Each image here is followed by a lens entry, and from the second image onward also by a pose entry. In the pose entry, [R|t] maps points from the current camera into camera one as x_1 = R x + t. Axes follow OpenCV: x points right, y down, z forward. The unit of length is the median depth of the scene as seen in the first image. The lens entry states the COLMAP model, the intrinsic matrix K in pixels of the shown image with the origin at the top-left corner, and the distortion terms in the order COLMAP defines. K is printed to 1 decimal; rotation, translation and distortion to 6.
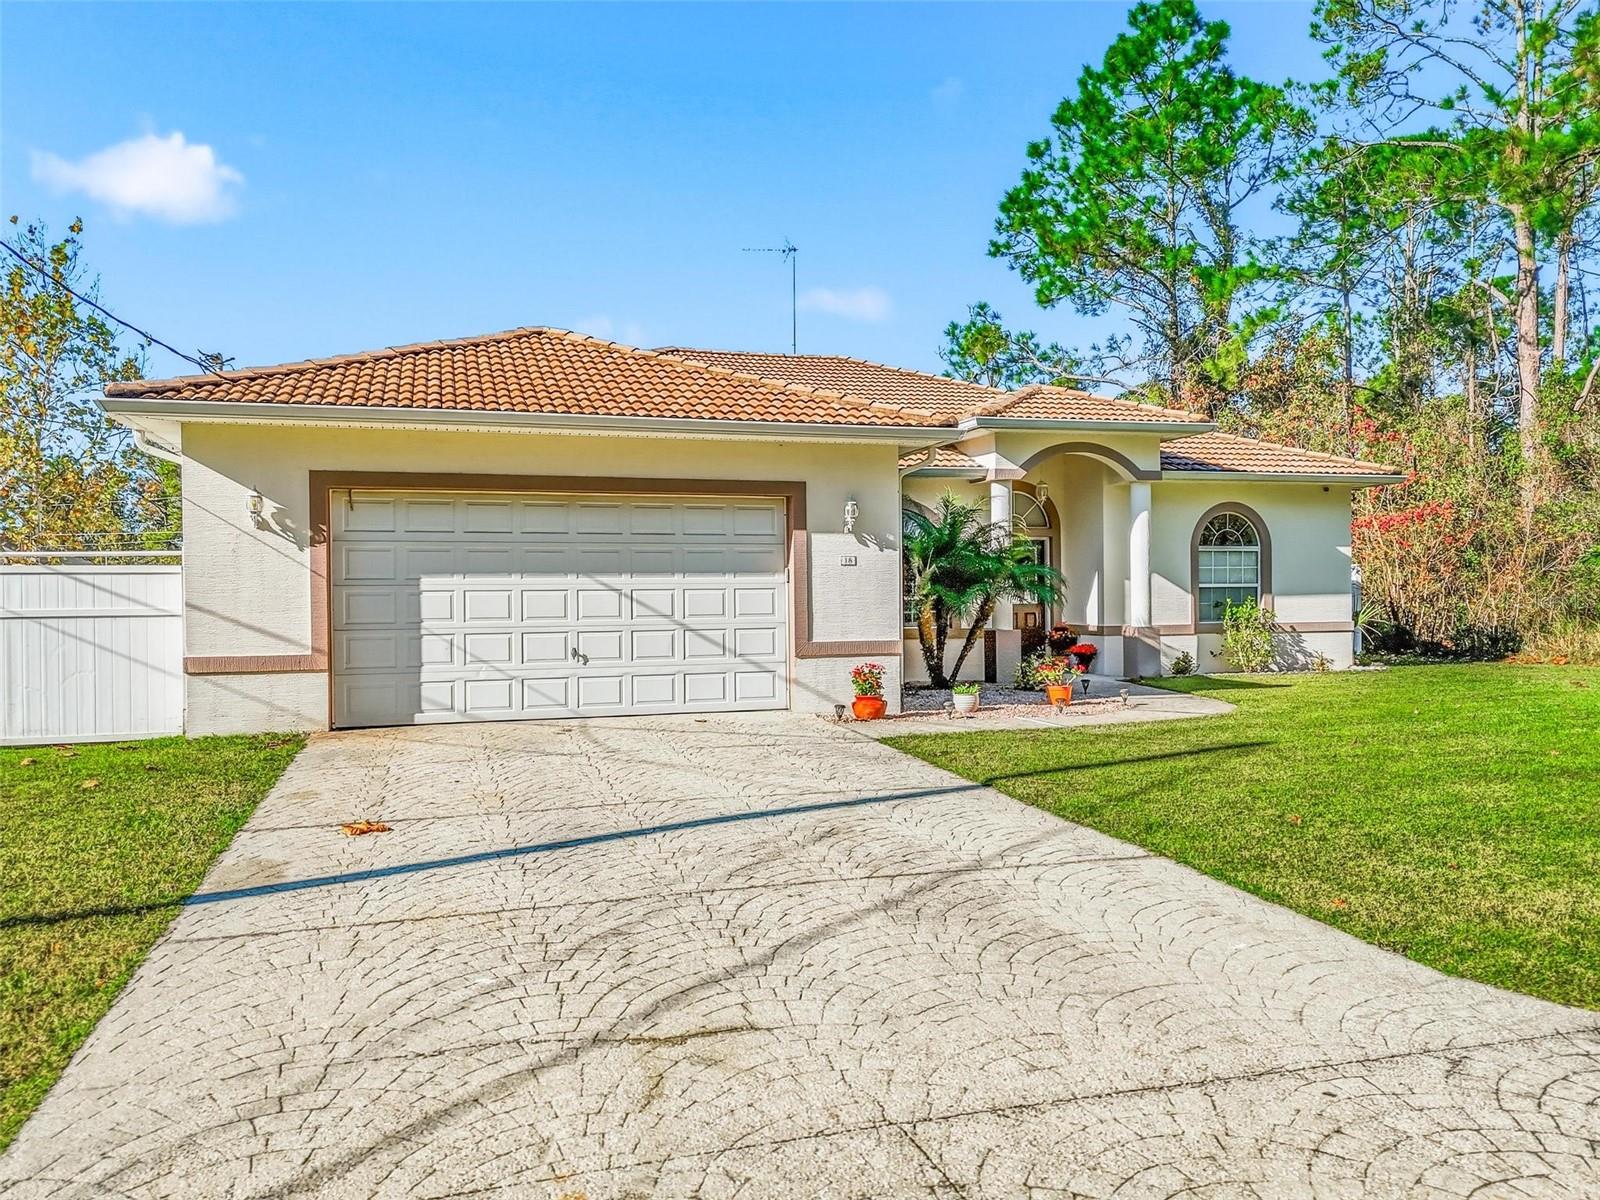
lens RADIAL K [[1201.7, 0, 800.0], [0, 1201.7, 600.0], [0, 0, 1]] dist [0.053554, -0.006374]
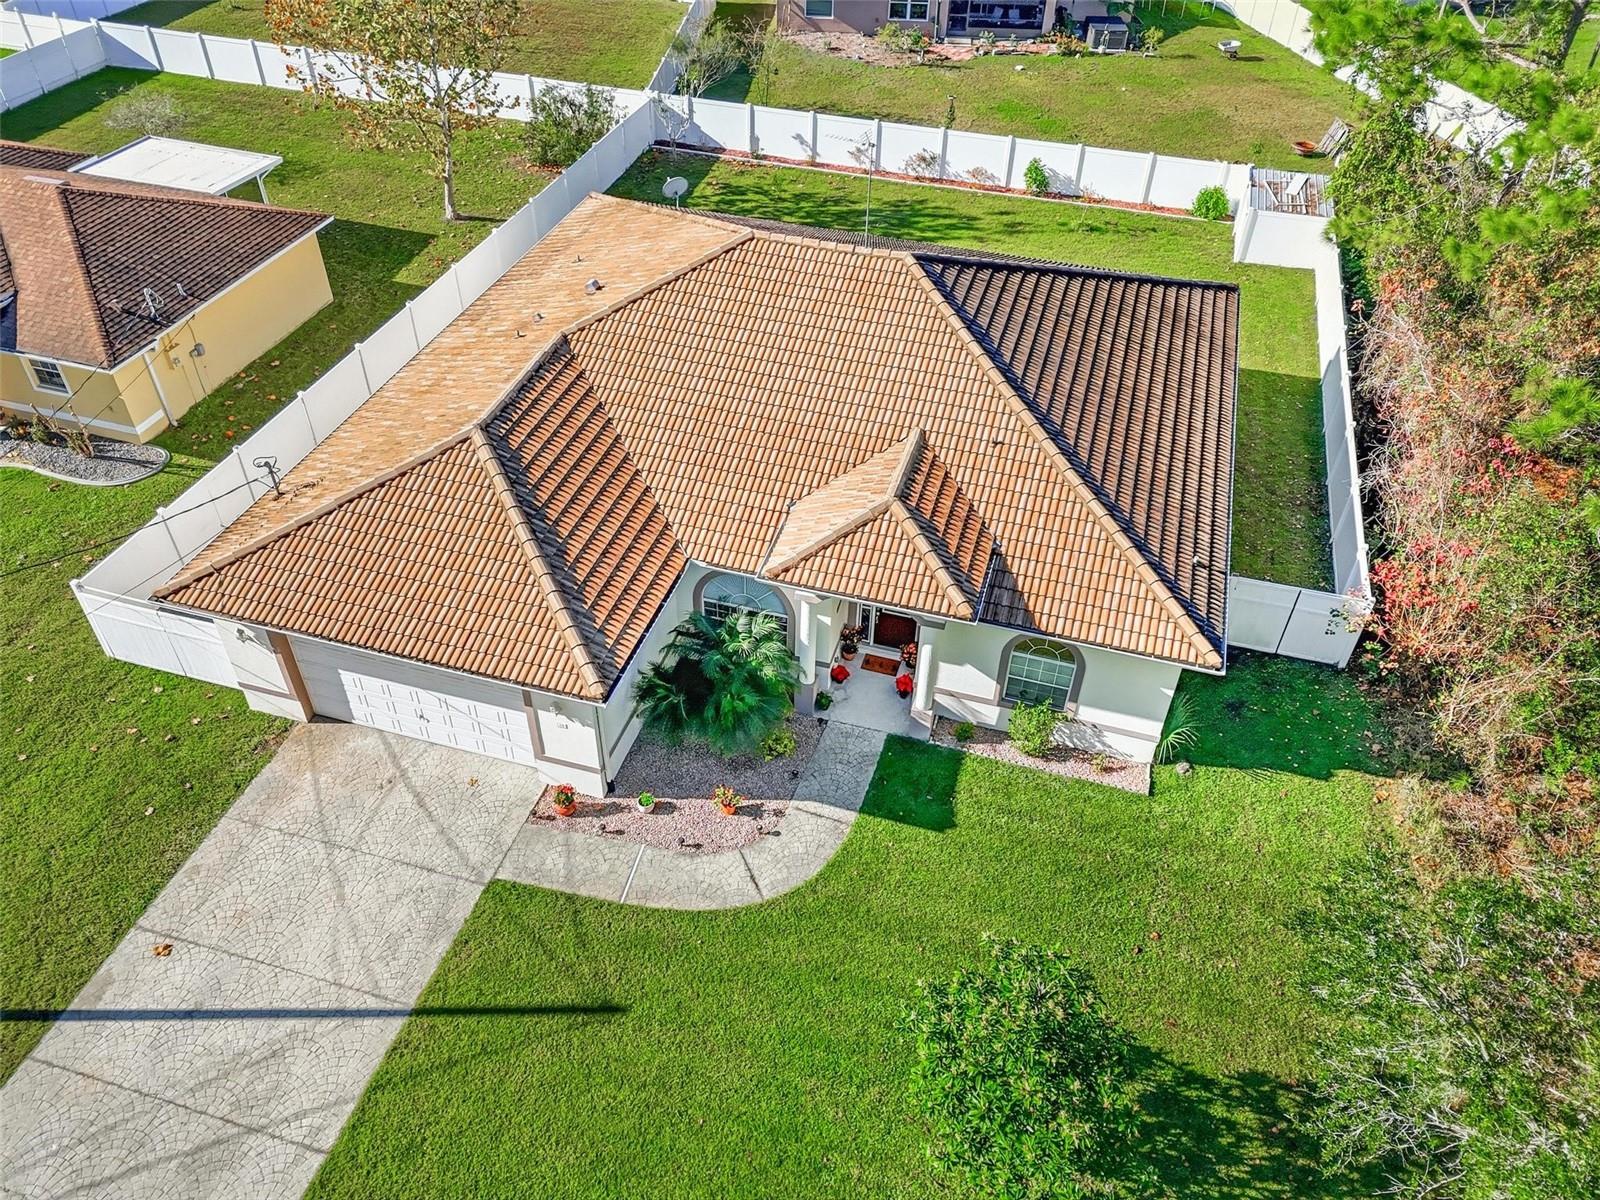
lens RADIAL K [[1174.9, 0, 798.0], [0, 1174.9, 599.1], [0, 0, 1]] dist [0.066632, -0.051097]
pose [[0.835266, 0.378986, -0.398372, 0.864706], [-0.027955, 0.752849, 0.657600, -1.201120], [0.549135, -0.538134, 0.639423, 0.297595]]
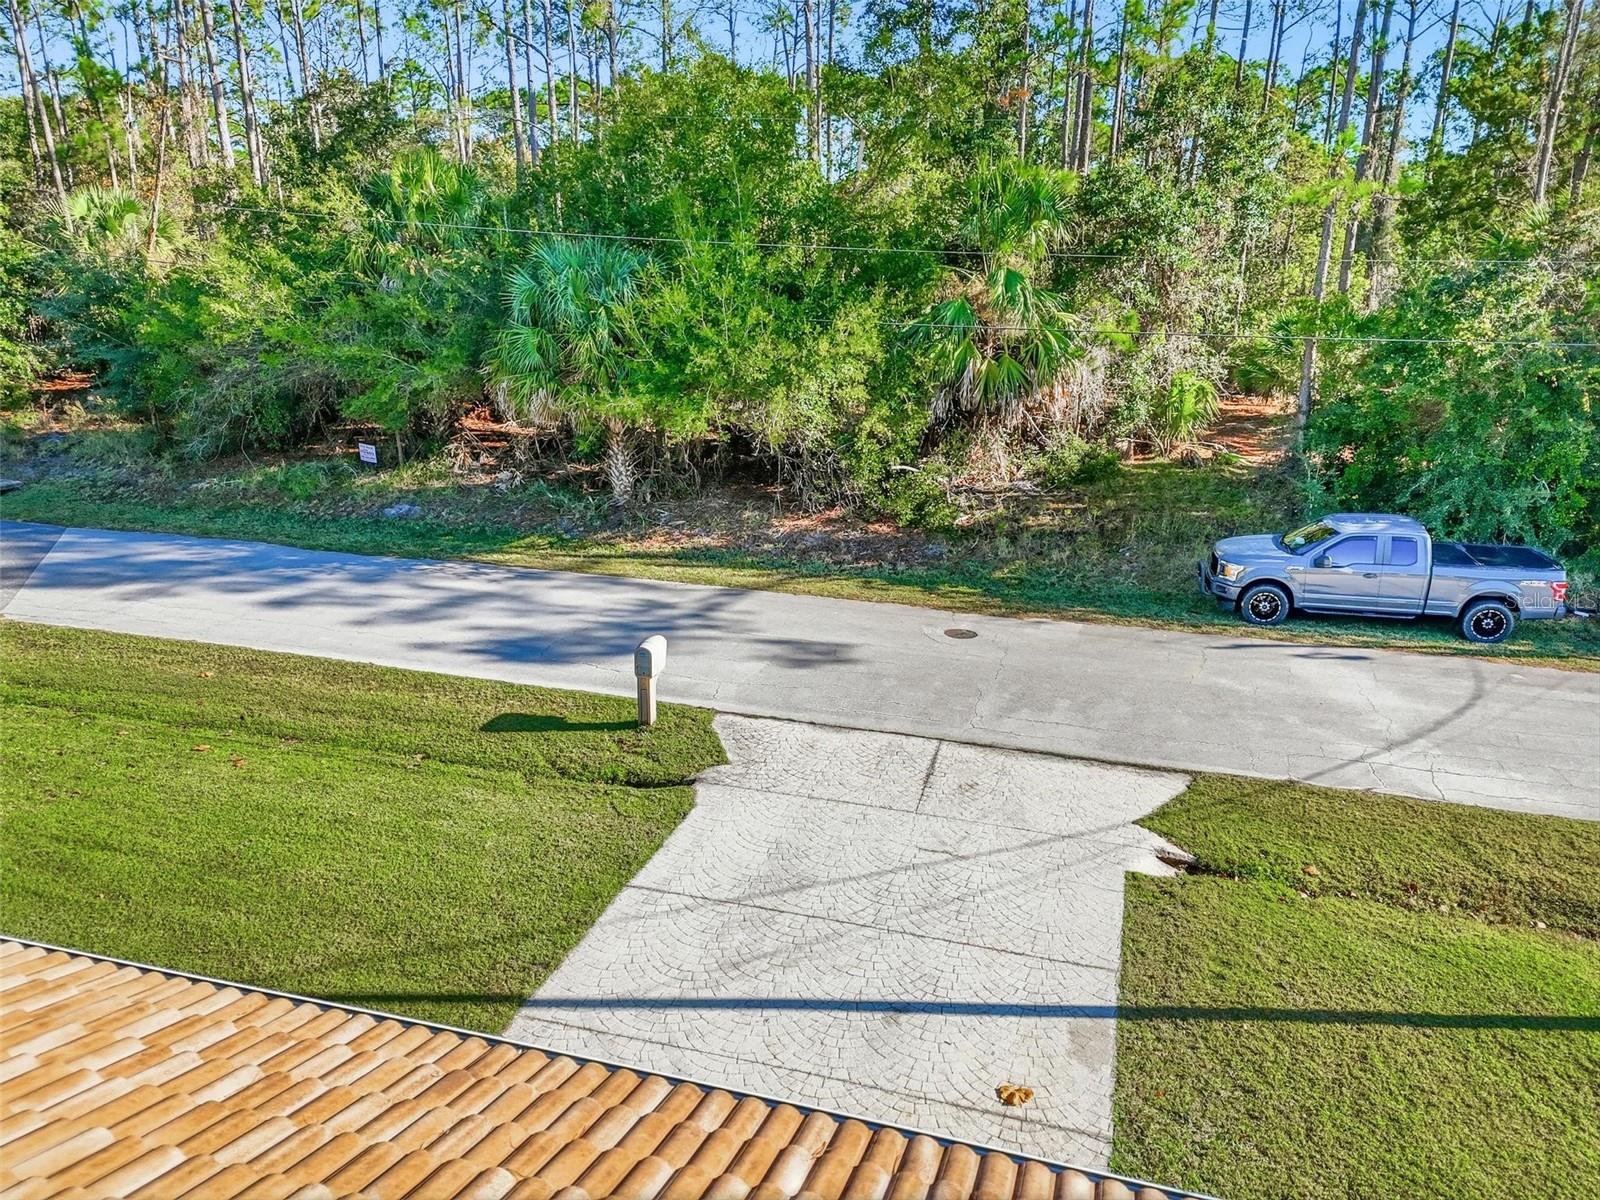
lens RADIAL K [[1174.9, 0, 798.0], [0, 1174.9, 599.1], [0, 0, 1]] dist [0.066632, -0.051097]
pose [[-0.834178, -0.164248, 0.526468, -0.429015], [0.005018, 0.952321, 0.305057, -0.403761], [-0.551472, 0.257114, -0.793581, 1.148304]]
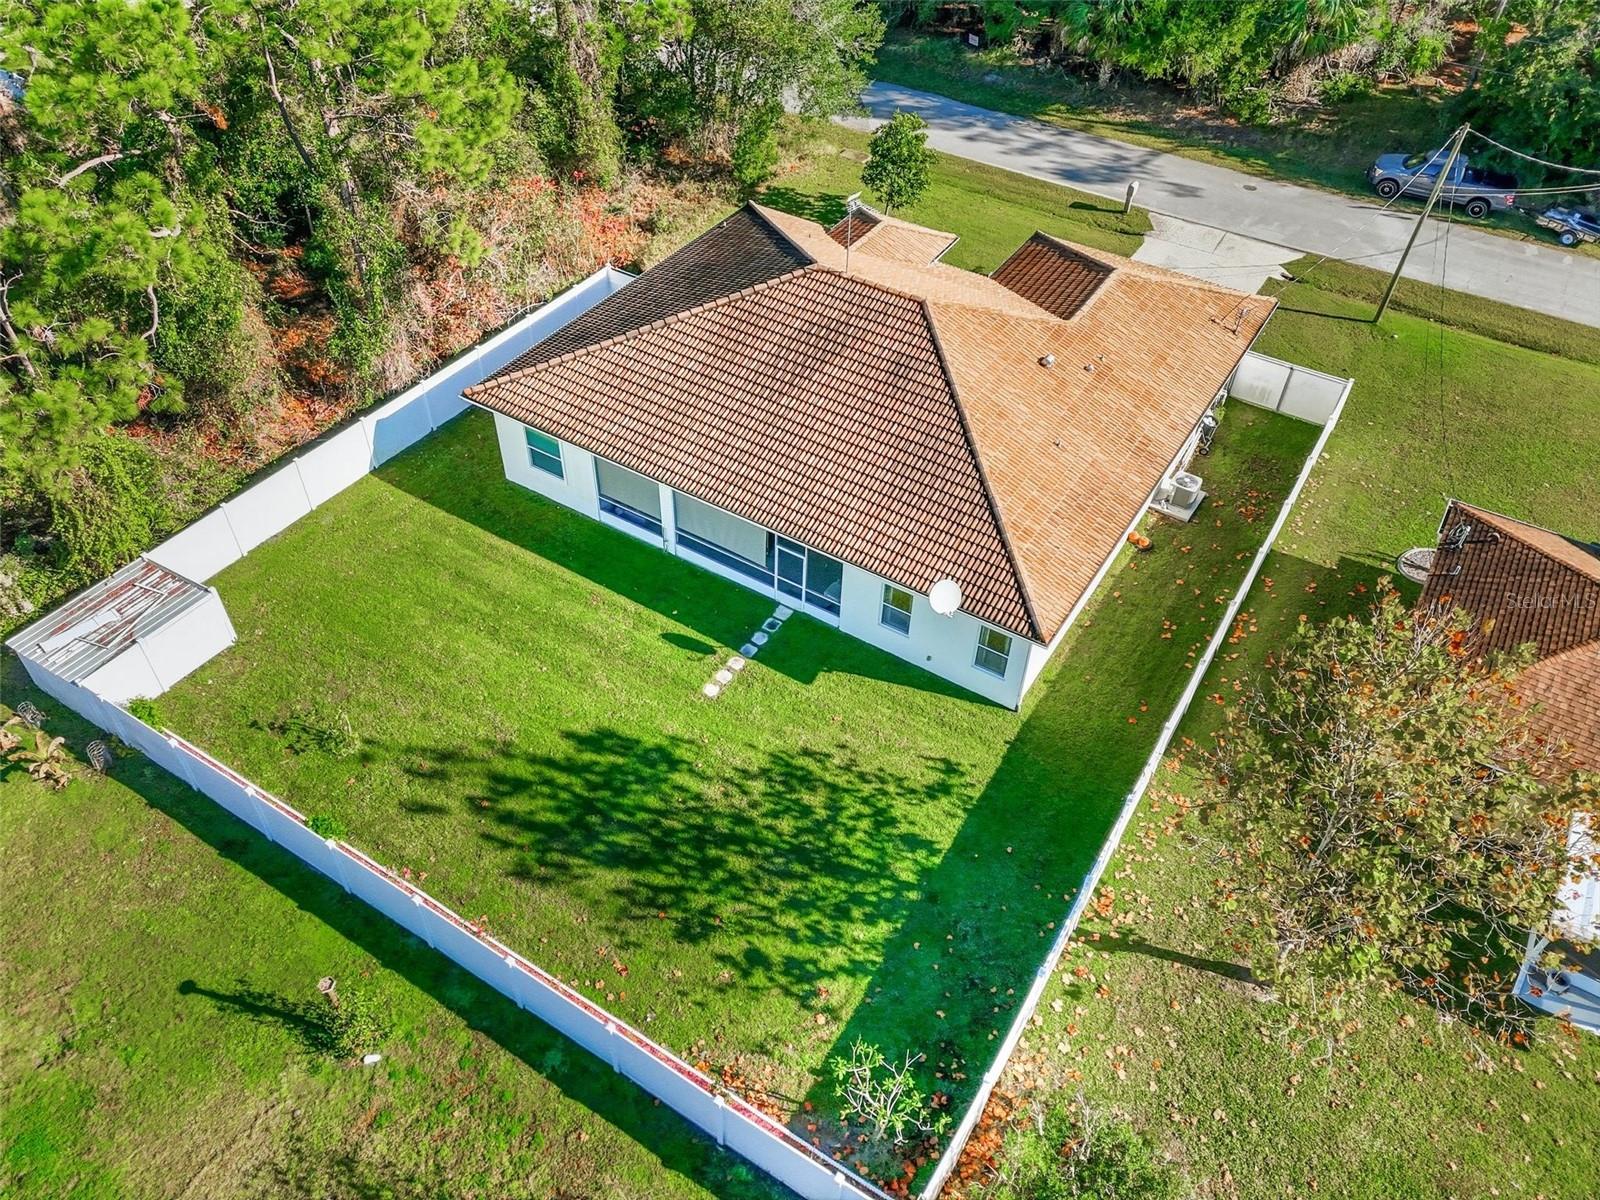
lens RADIAL K [[1171.6, 0, 800.0], [0, 1171.6, 600.0], [0, 0, 1]] dist [0.101363, -0.099929]
pose [[-0.659680, -0.527420, 0.535399, -1.663764], [-0.015307, 0.721677, 0.692061, -1.624360], [-0.751391, 0.448343, -0.484149, 3.470148]]
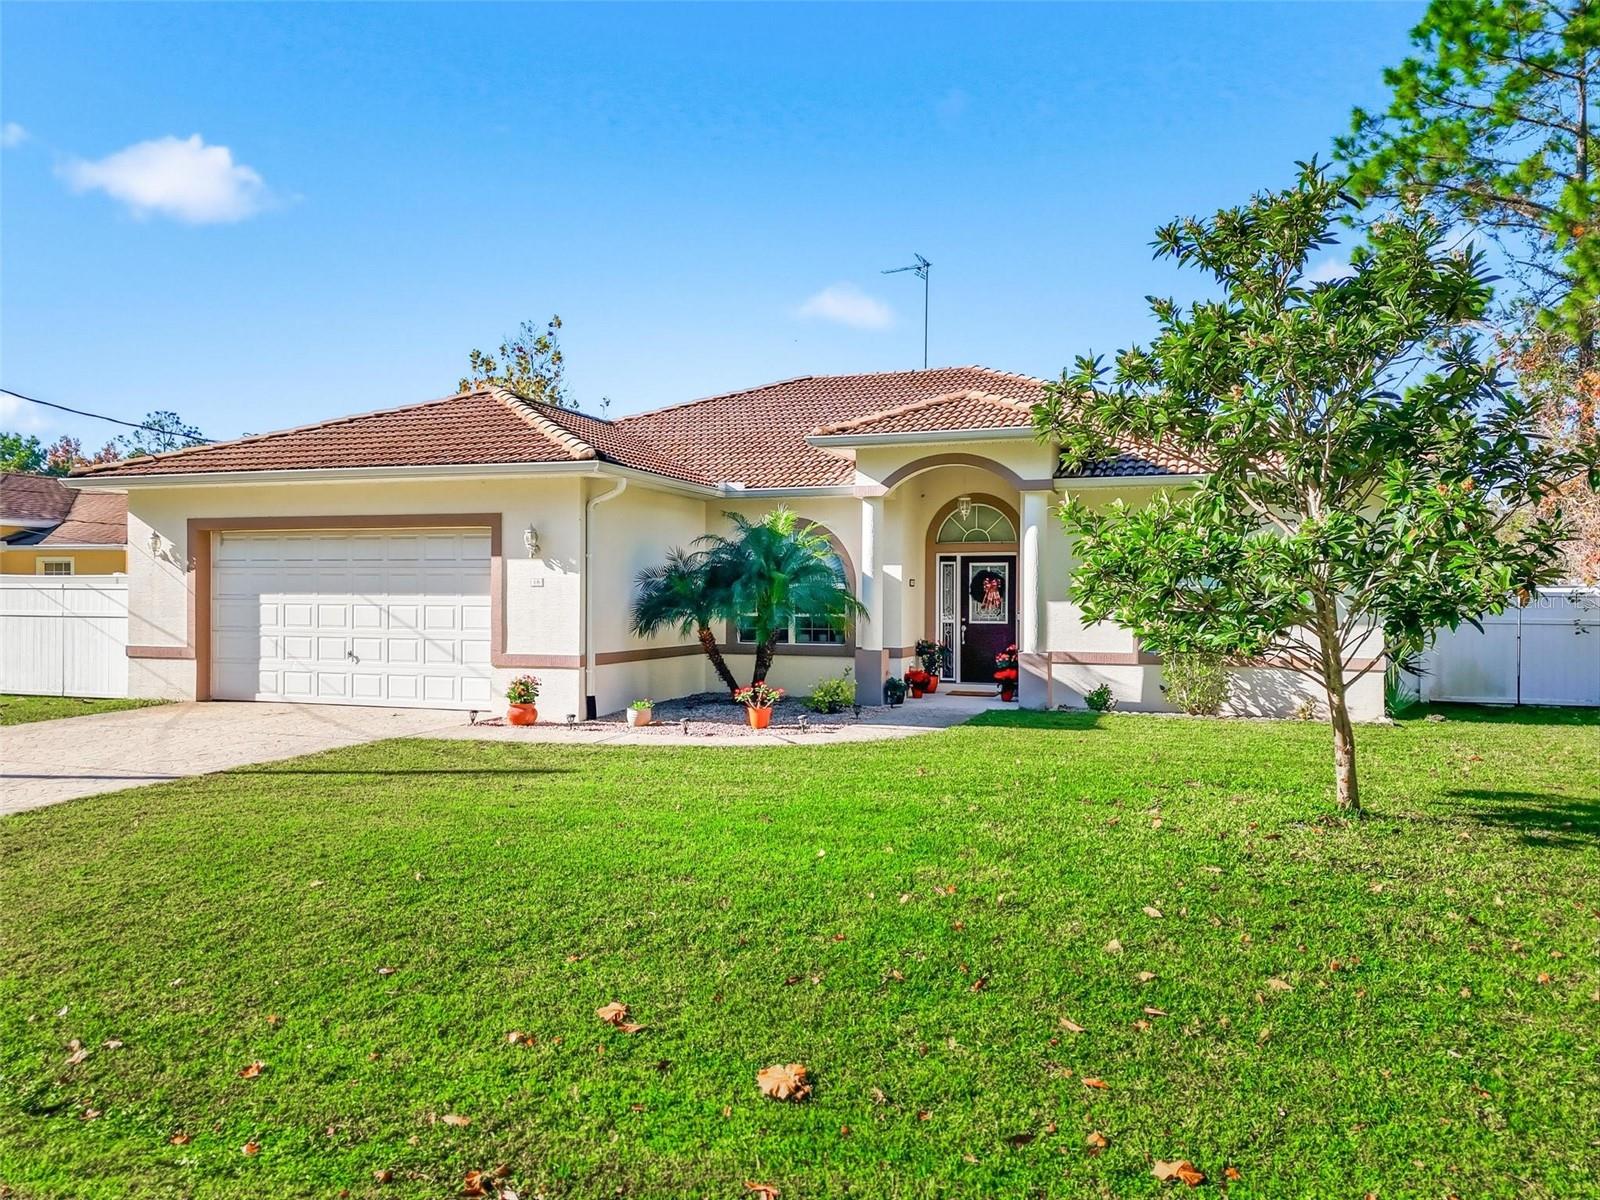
lens RADIAL K [[1174.9, 0, 798.0], [0, 1174.9, 599.1], [0, 0, 1]] dist [0.066632, -0.051097]
pose [[0.806997, 0.015849, -0.590342, 0.922568], [-0.016205, 0.999858, 0.004692, -0.027773], [0.590333, 0.005780, 0.807139, 0.263559]]
